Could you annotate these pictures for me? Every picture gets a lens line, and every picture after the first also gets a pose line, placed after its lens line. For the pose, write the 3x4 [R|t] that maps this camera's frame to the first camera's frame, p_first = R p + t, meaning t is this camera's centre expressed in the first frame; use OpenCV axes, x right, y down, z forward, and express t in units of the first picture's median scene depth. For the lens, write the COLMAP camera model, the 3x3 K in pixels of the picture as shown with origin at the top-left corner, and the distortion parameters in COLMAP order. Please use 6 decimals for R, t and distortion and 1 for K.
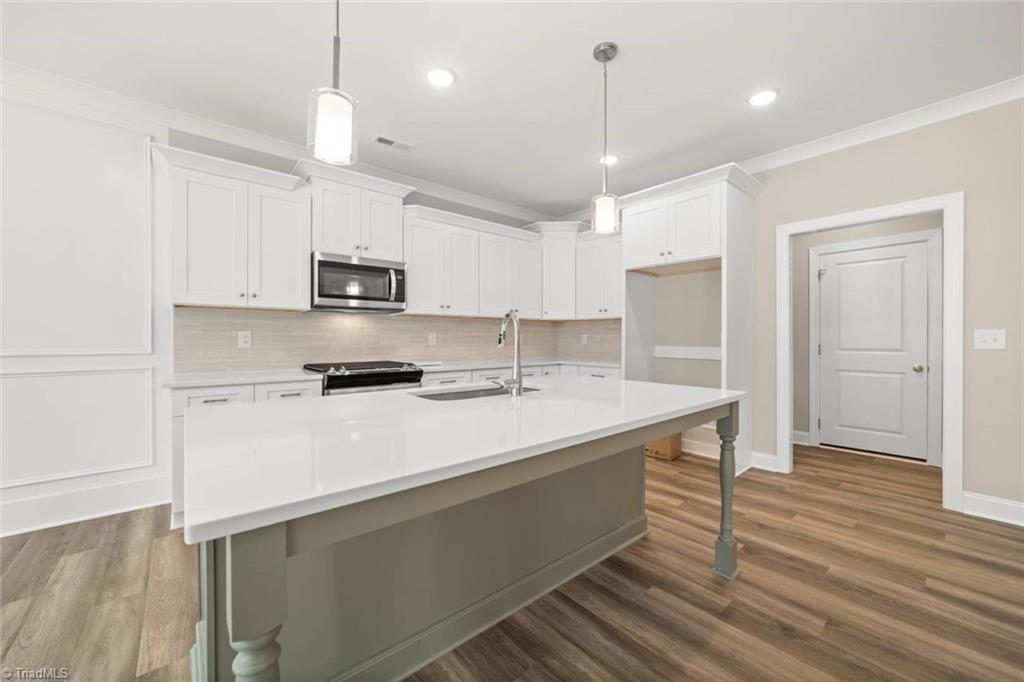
lens RADIAL K [[396.9, 0, 519.2], [0, 396.9, 342.6], [0, 0, 1]] dist [-0.024481, 0.007254]
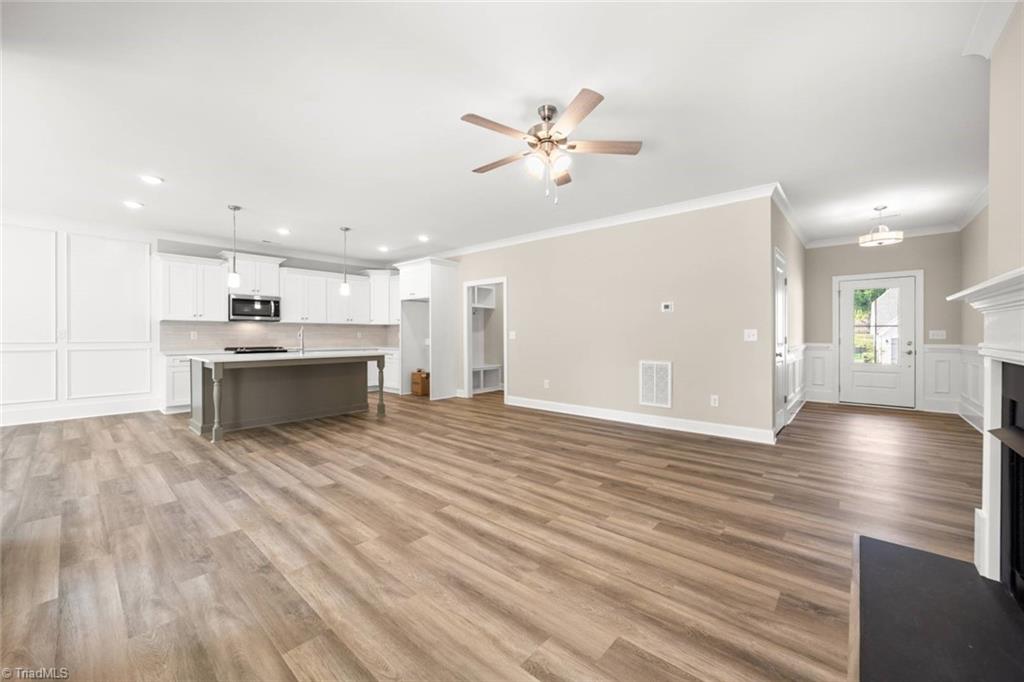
lens RADIAL K [[396.9, 0, 519.8], [0, 396.9, 337.6], [0, 0, 1]] dist [-0.024481, 0.007254]
pose [[0.989945, -0.001518, 0.141443, 0.676235], [0.002146, 0.999989, -0.004282, 0.014645], [-0.141434, 0.004543, 0.989937, -1.224641]]
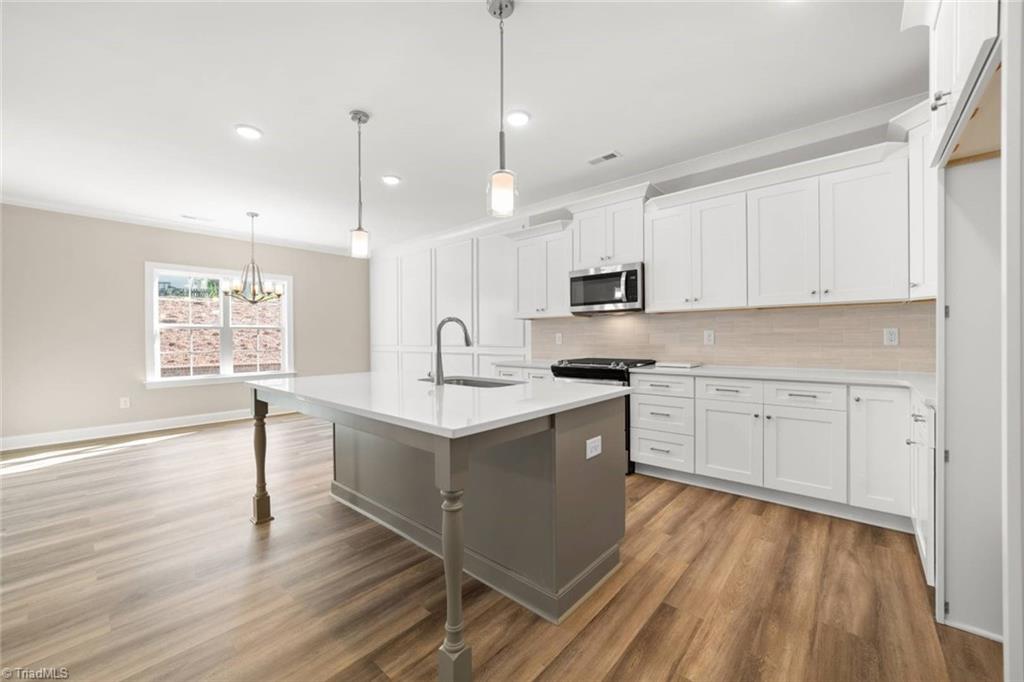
lens RADIAL K [[396.9, 0, 528.6], [0, 396.9, 345.1], [0, 0, 1]] dist [-0.024481, 0.007254]
pose [[0.152983, 0.015896, -0.988101, 0.709961], [-0.002789, 0.999874, 0.015653, -0.006704], [0.988225, 0.000361, 0.153008, 0.611466]]
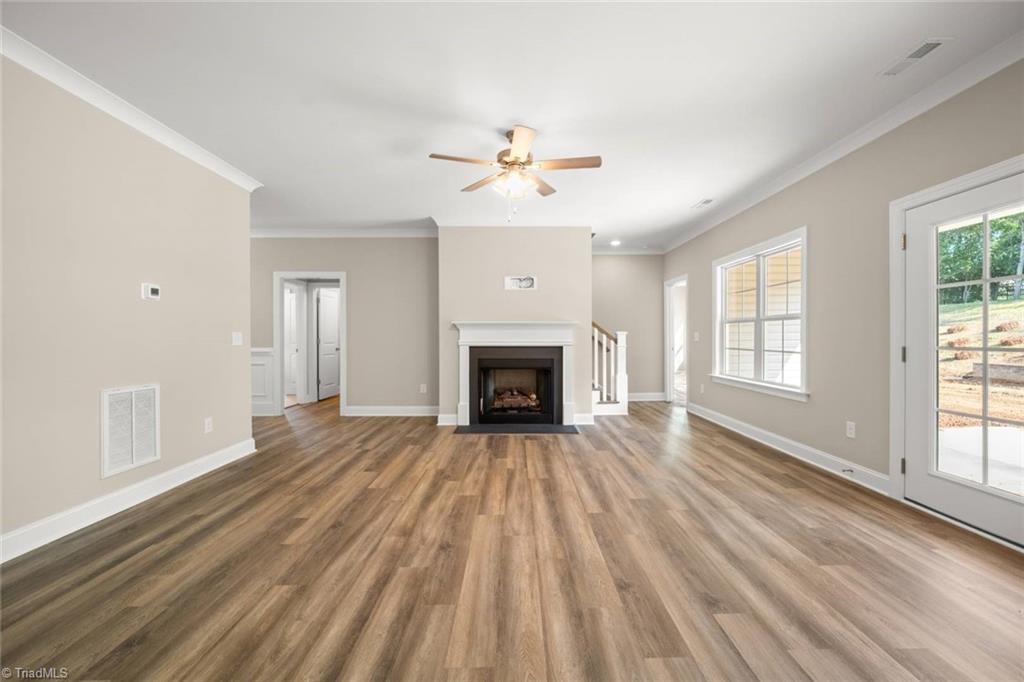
lens RADIAL K [[396.9, 0, 521.4], [0, 396.9, 338.8], [0, 0, 1]] dist [-0.024481, 0.007254]
pose [[-0.765520, -0.000585, 0.643412, 0.238674], [0.010340, 0.999859, 0.013211, -0.004024], [-0.643329, 0.016766, -0.765406, 0.308242]]
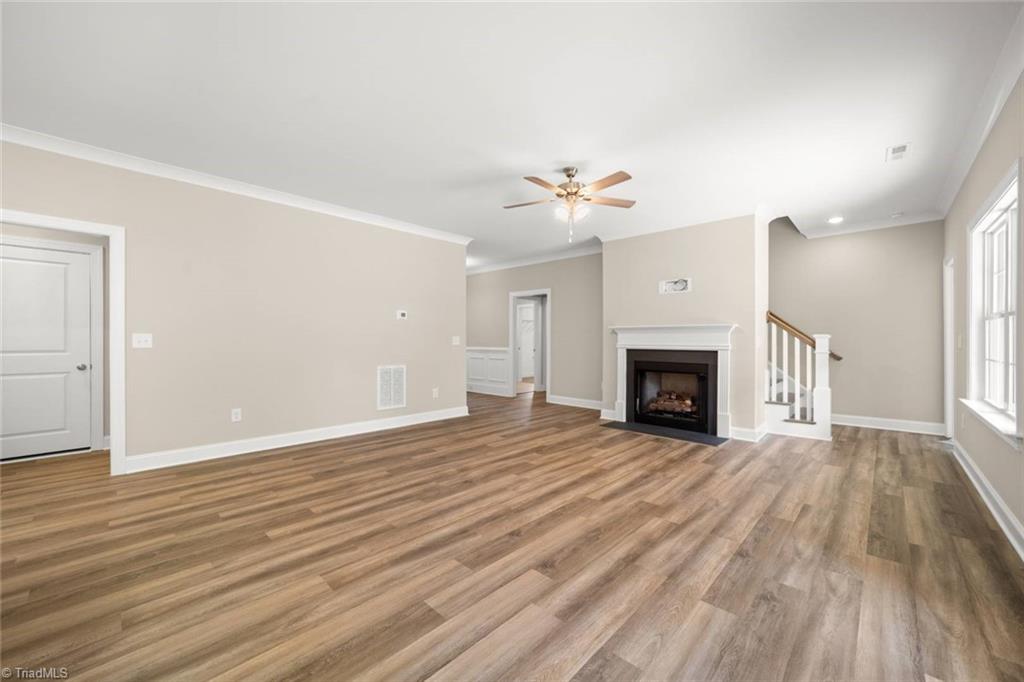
lens RADIAL K [[396.9, 0, 522.0], [0, 396.9, 338.2], [0, 0, 1]] dist [-0.024481, 0.007254]
pose [[-0.104026, 0.004580, 0.994564, -0.235579], [0.009805, 0.999946, -0.003579, 0.000771], [-0.994526, 0.009379, -0.104065, -0.149595]]
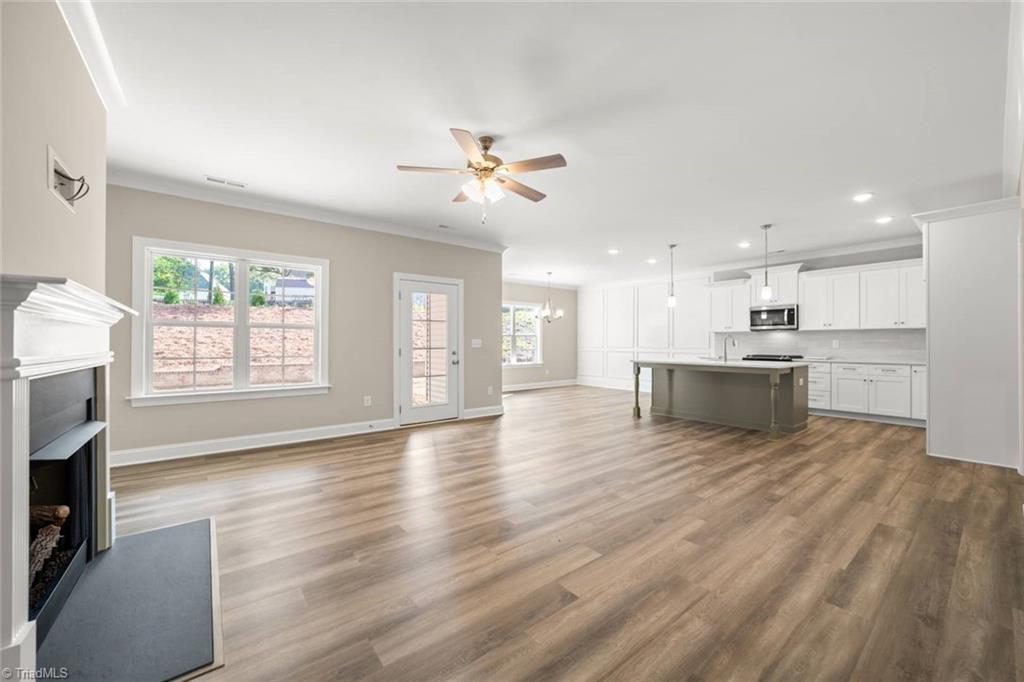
lens RADIAL K [[396.9, 0, 526.1], [0, 396.9, 346.0], [0, 0, 1]] dist [-0.024481, 0.007254]
pose [[-0.025677, 0.006296, -0.999650, 1.778646], [-0.011902, 0.999907, 0.006604, 0.004028], [0.999599, 0.012068, -0.025600, -0.279631]]
